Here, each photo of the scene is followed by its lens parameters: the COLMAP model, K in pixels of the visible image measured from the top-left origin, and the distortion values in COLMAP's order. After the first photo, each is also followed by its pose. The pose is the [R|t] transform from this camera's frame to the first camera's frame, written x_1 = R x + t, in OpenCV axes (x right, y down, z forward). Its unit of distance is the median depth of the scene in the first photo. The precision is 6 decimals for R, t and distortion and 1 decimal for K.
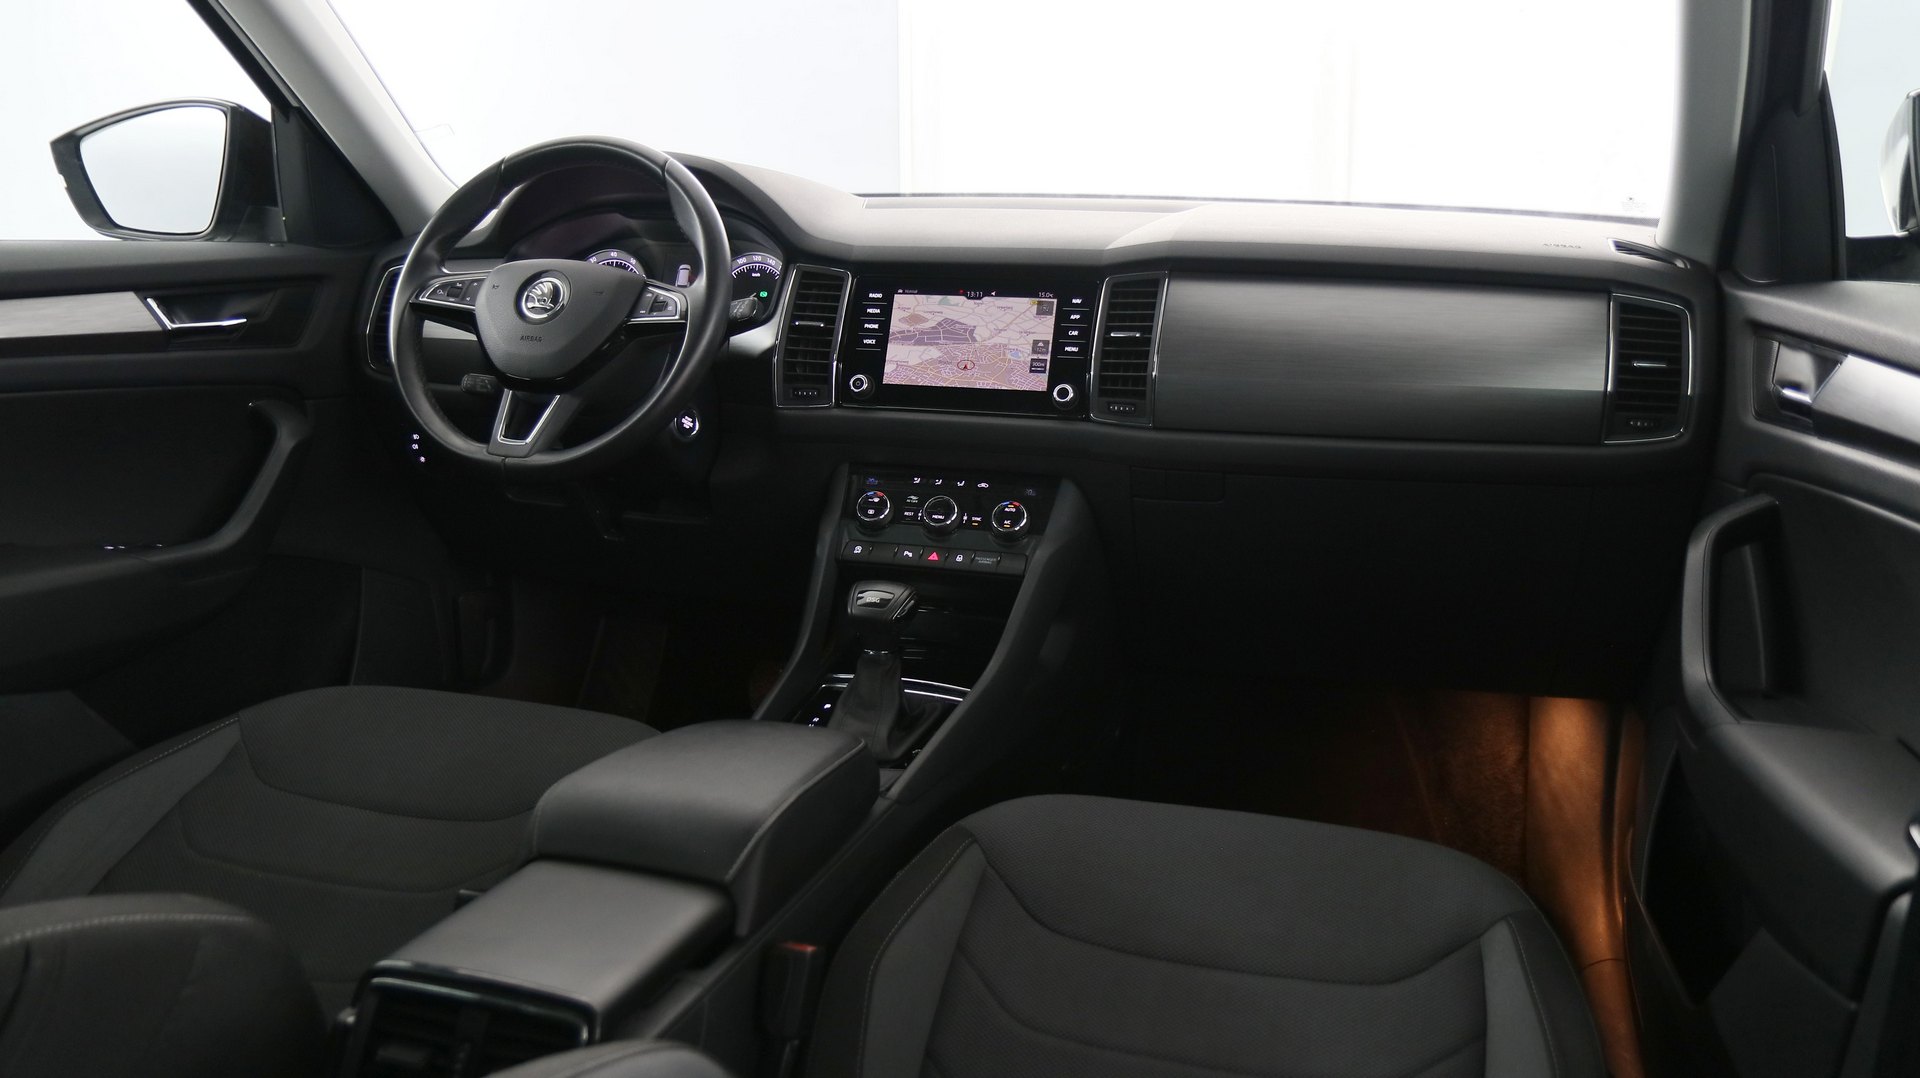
lens RADIAL K [[1453.6, 0, 959.0], [0, 1453.6, 558.8], [0, 0, 1]] dist [-0.044035, 0.033678]
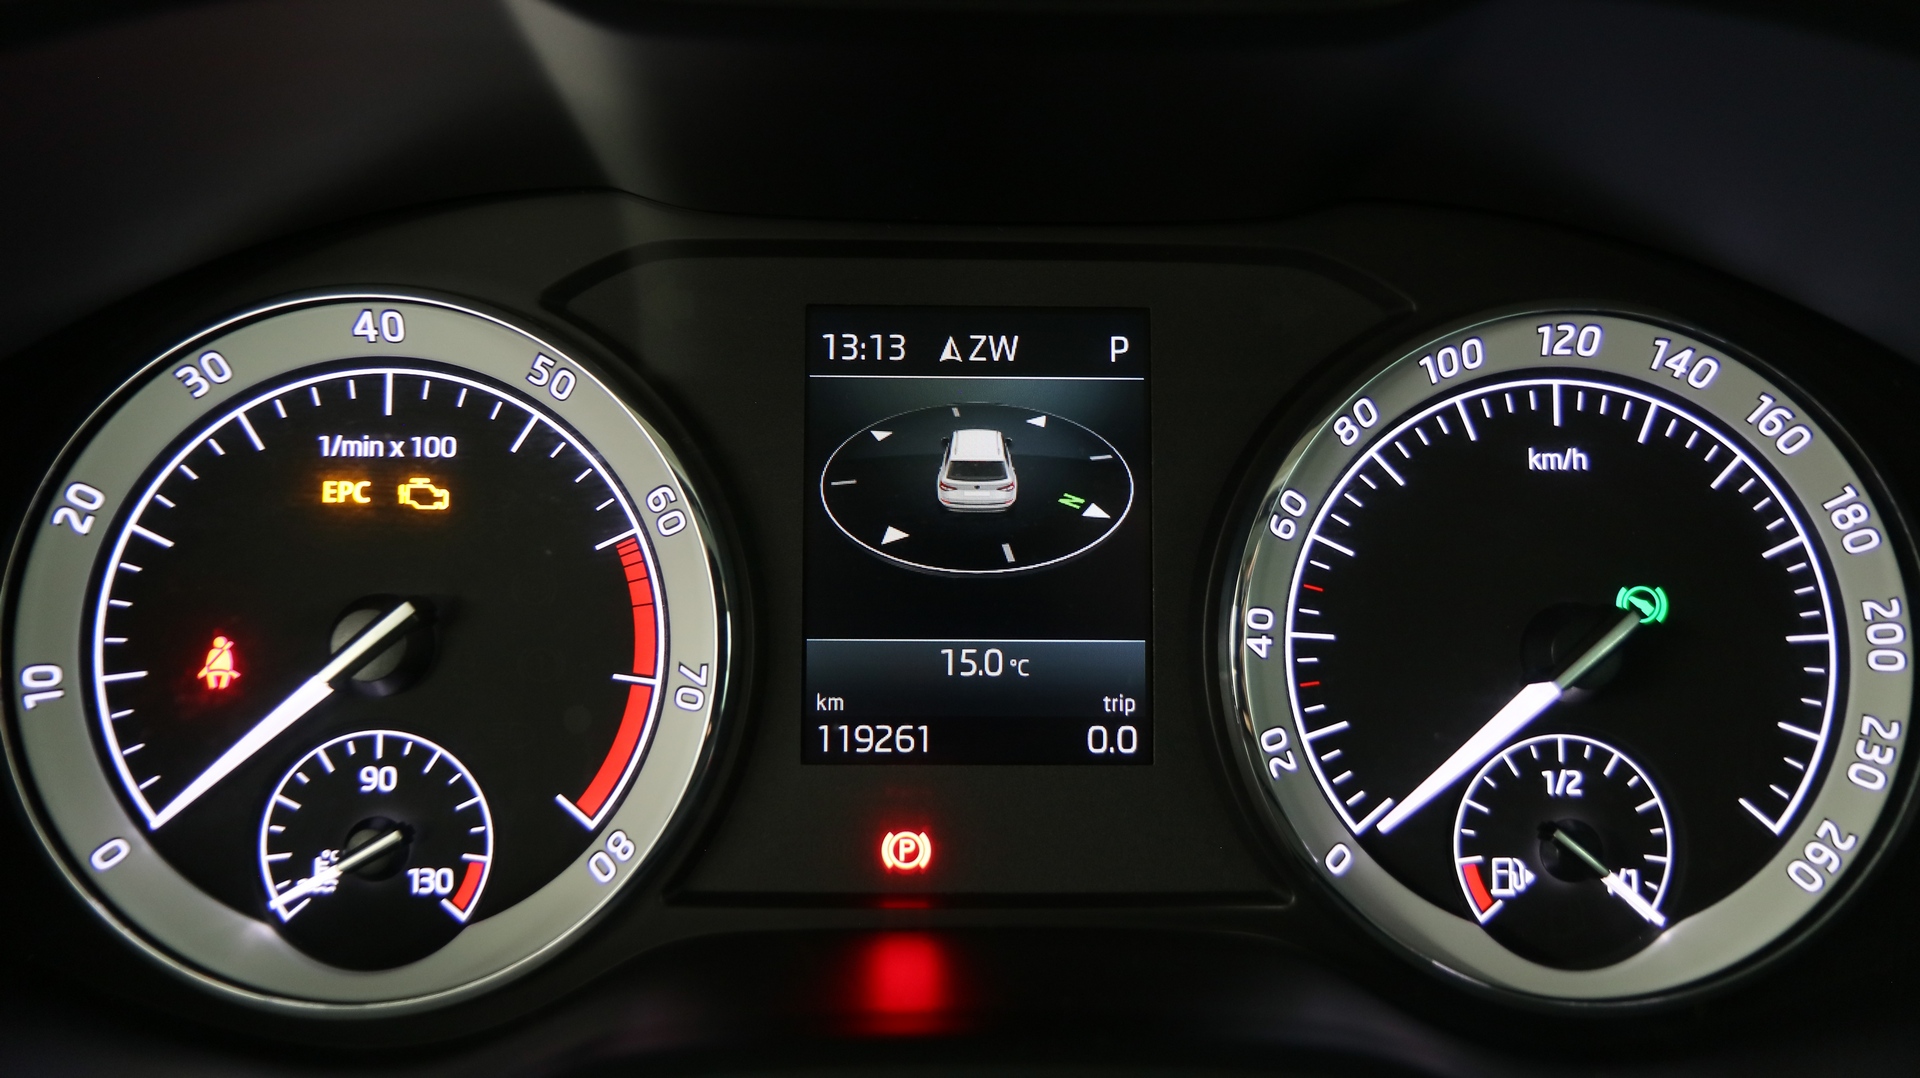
lens RADIAL K [[1453.6, 0, 961.1], [0, 1453.6, 551.0], [0, 0, 1]] dist [-0.044035, 0.033678]
pose [[0.953494, -0.098226, 0.284959, -0.264009], [0.078762, 0.993758, 0.079007, -0.227897], [-0.290941, -0.052888, 0.955278, 0.996393]]
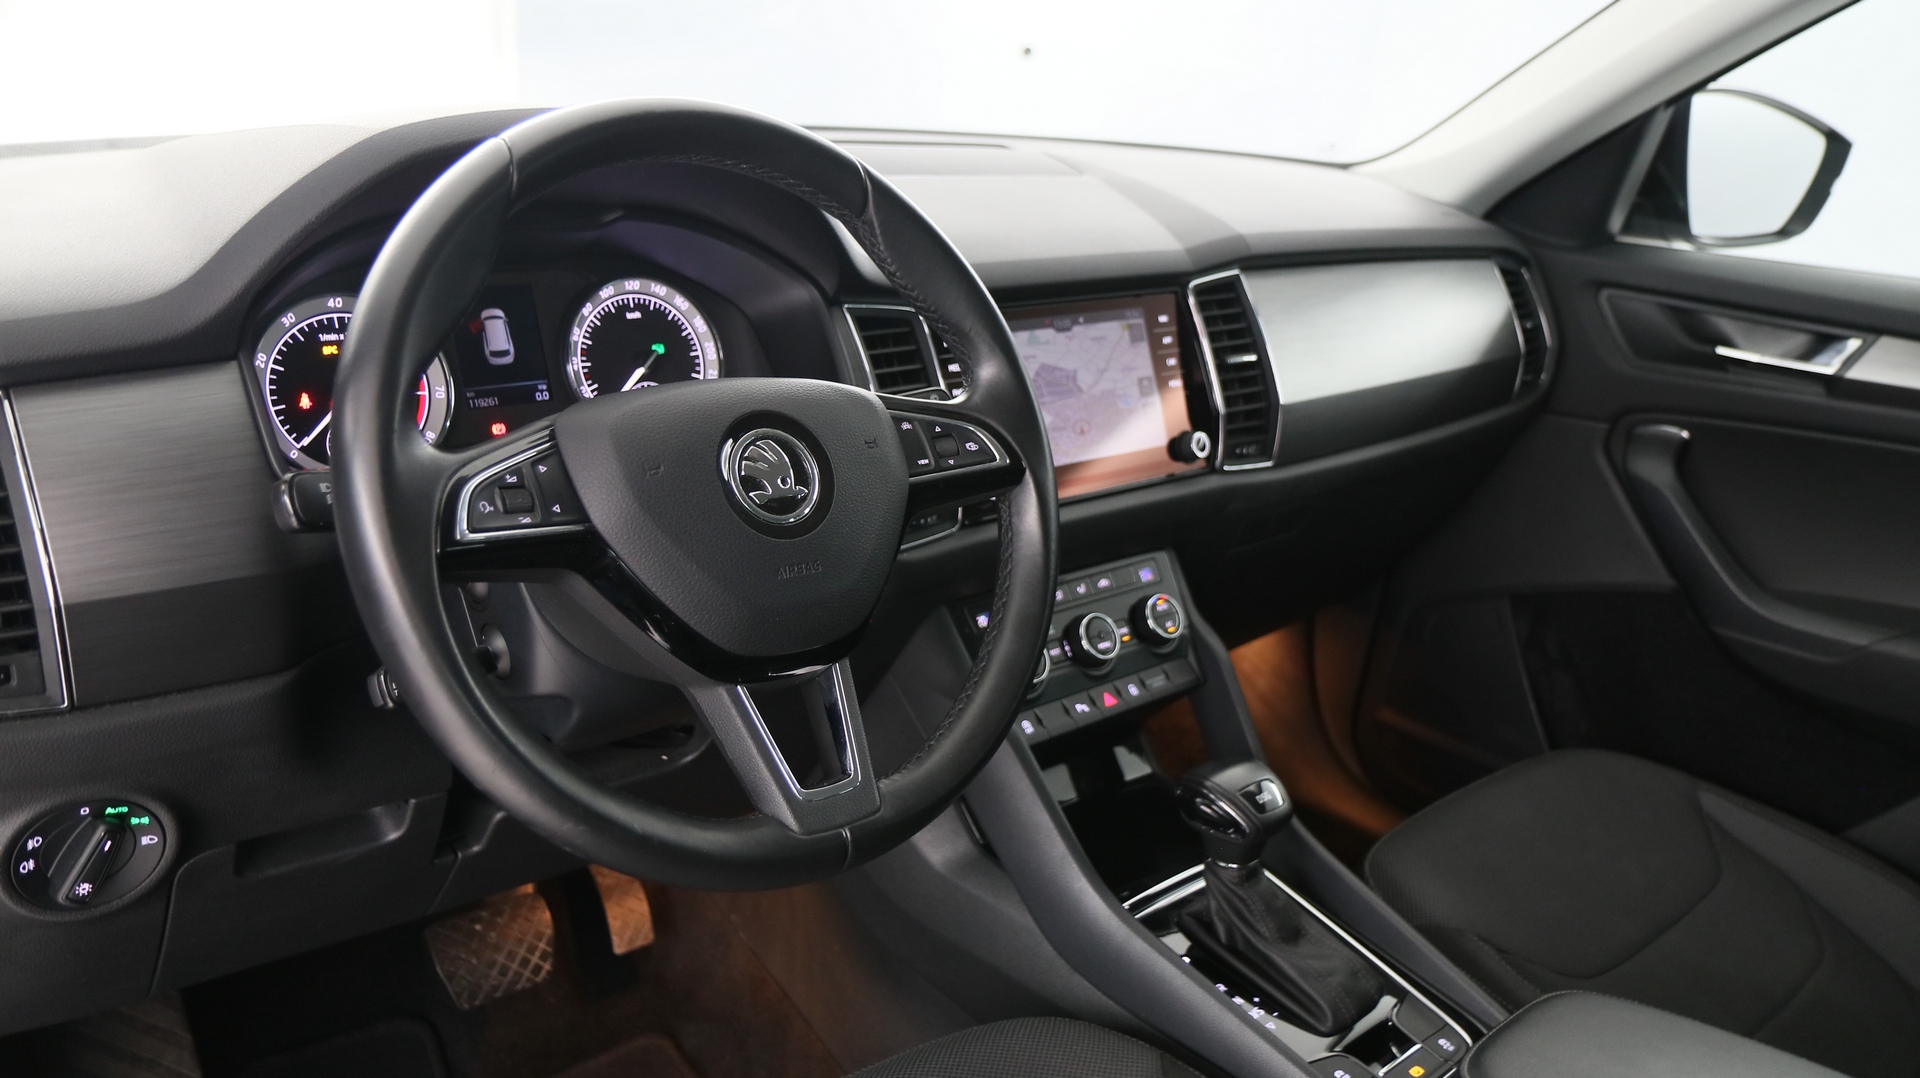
lens RADIAL K [[1453.6, 0, 949.8], [0, 1453.6, 548.0], [0, 0, 1]] dist [-0.044035, 0.033678]
pose [[0.525547, -0.264608, 0.808569, -0.617303], [0.136557, 0.964316, 0.226819, -0.246651], [-0.839734, -0.008789, 0.542927, 0.672337]]
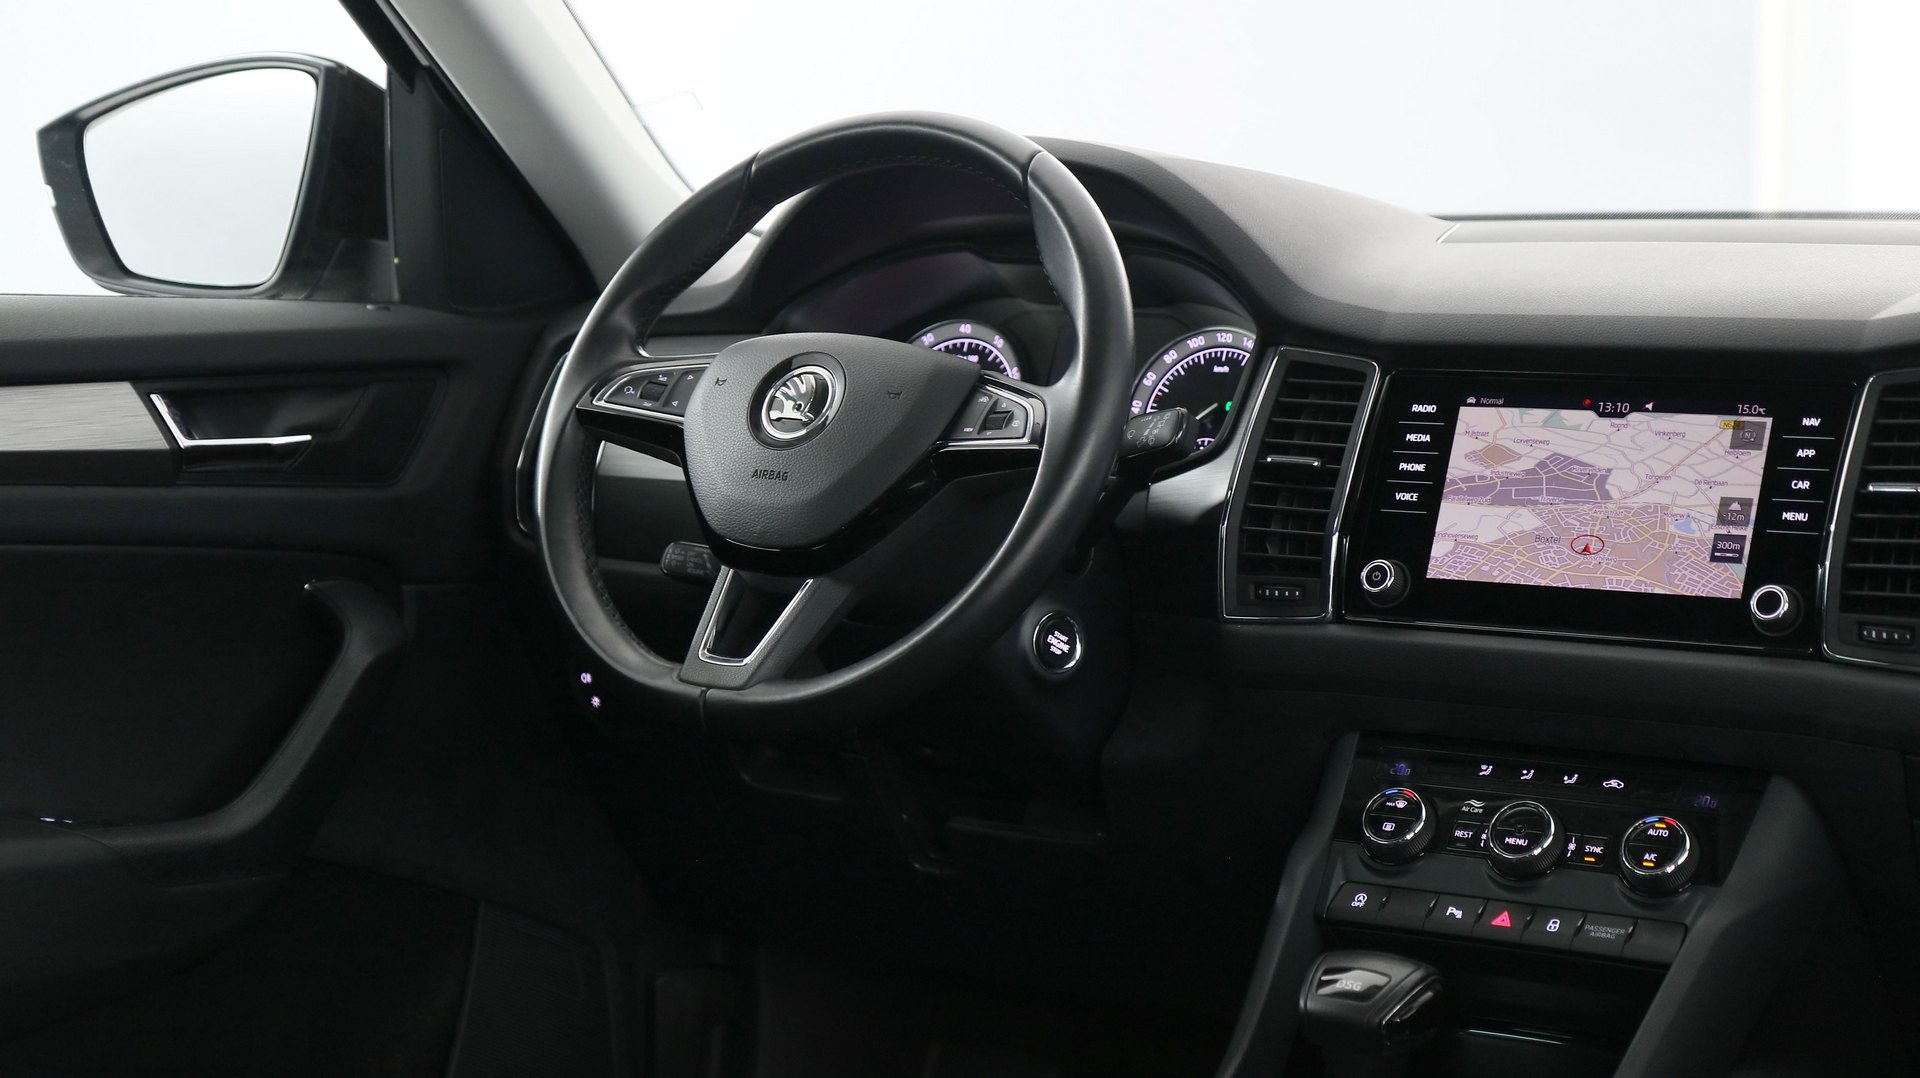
lens RADIAL K [[3373.0, 0, 949.2], [0, 3373.0, 587.8], [0, 0, 1]] dist [-0.018313, 0.000000]
pose [[0.954765, 0.025757, -0.296245, 0.141218], [-0.065959, 0.989768, -0.126522, 0.044809], [0.289955, 0.140339, 0.946695, -0.174253]]
